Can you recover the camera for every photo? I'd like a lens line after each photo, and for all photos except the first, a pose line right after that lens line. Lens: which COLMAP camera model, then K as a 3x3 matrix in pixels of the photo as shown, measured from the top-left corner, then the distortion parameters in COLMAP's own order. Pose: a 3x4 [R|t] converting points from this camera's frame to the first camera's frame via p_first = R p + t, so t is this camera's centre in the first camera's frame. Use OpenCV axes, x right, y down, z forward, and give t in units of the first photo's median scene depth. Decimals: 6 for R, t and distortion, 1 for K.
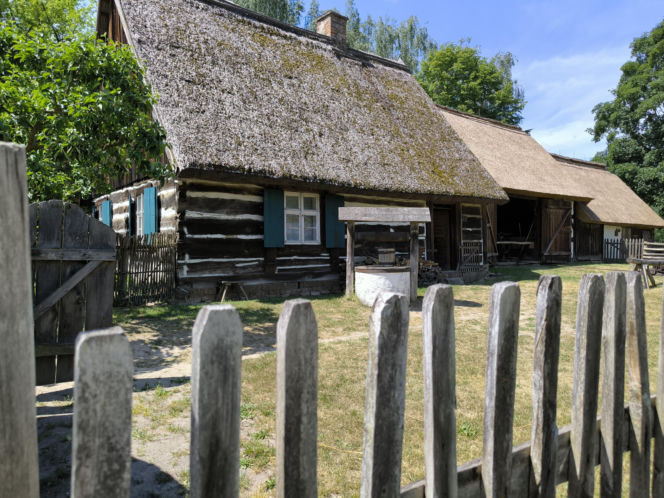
lens RADIAL K [[470.7, 0, 331.9], [0, 470.7, 250.5], [0, 0, 1]] dist [0.033288, -0.001201]
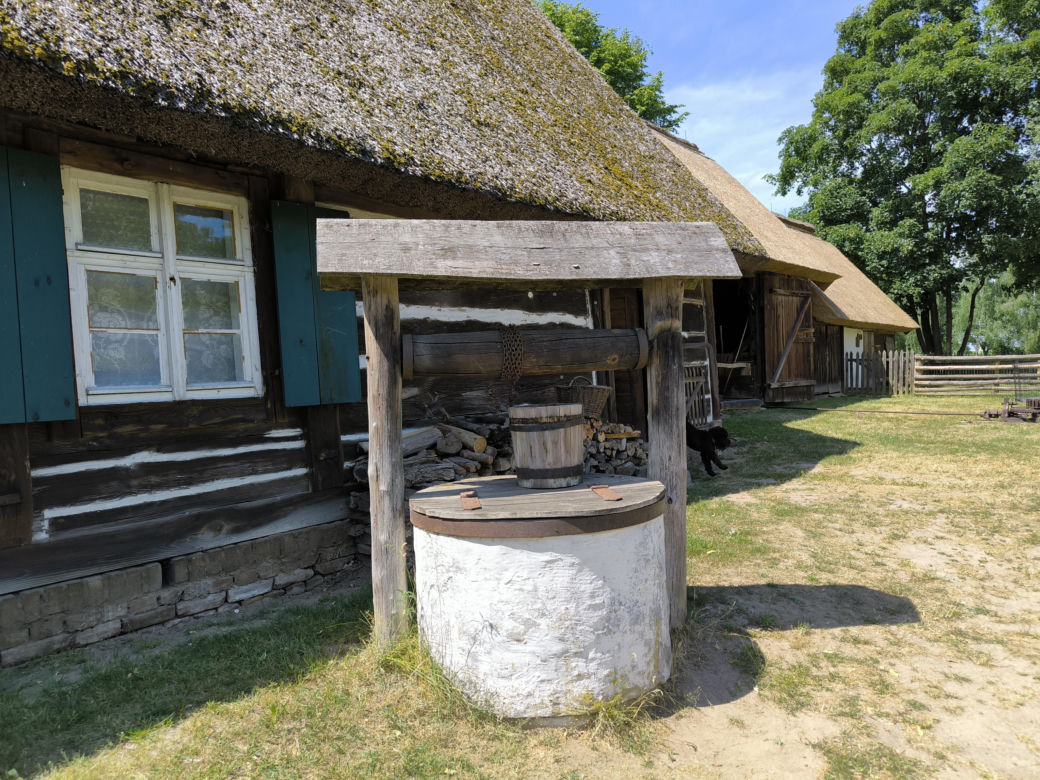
lens RADIAL K [[737.2, 0, 520.1], [0, 737.2, 391.1], [0, 0, 1]] dist [0.033288, -0.001201]
pose [[0.972441, -0.046625, 0.228438, 0.020339], [0.045506, 0.998912, 0.010166, -0.013144], [-0.228664, 0.000509, 0.973505, 0.576624]]
